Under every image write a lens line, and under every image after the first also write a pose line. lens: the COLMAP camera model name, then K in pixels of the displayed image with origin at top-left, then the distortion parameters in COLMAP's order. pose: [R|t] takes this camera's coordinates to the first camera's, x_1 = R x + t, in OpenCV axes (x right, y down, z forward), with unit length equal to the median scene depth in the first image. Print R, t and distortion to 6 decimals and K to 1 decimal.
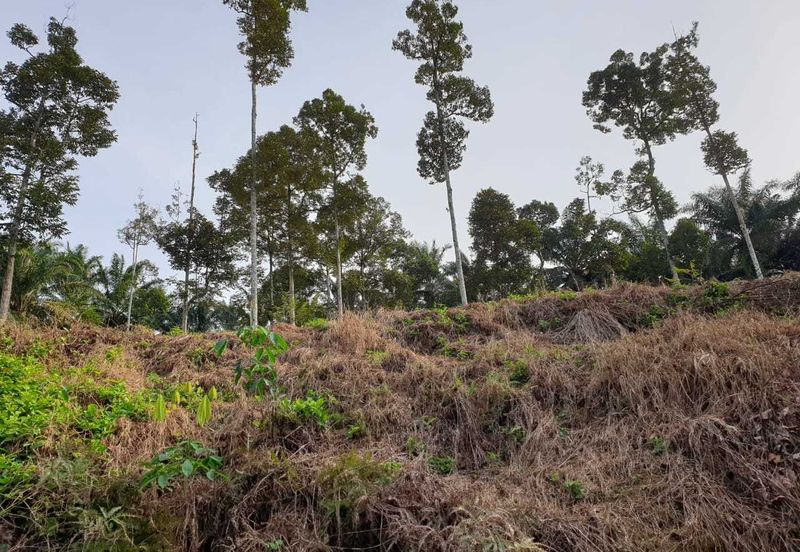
lens RADIAL K [[580.1, 0, 400.0], [0, 580.1, 276.0], [0, 0, 1]] dist [0.038275, 0.000208]
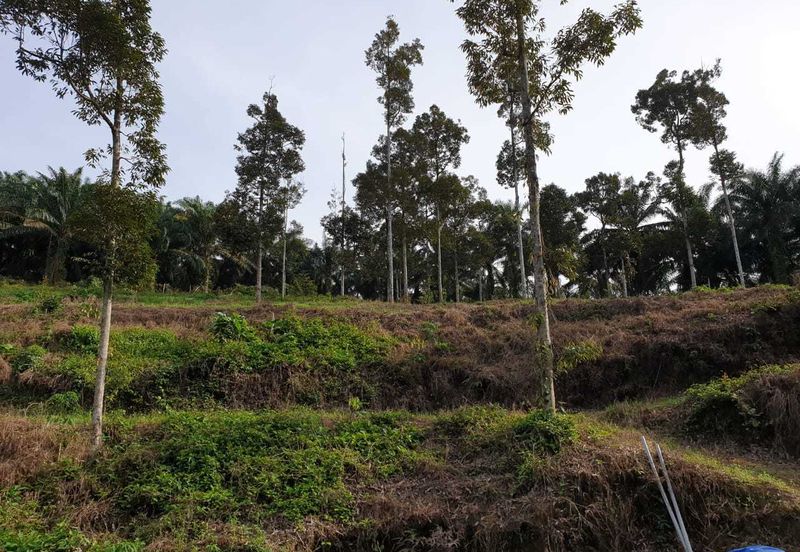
lens RADIAL K [[583.7, 0, 400.5], [0, 583.7, 295.9], [0, 0, 1]] dist [0.004318, -0.000798]
pose [[0.988470, 0.036006, -0.147073, 0.017471], [-0.011585, 0.986453, 0.163637, -0.122062], [0.150972, -0.160046, 0.975496, -0.461476]]
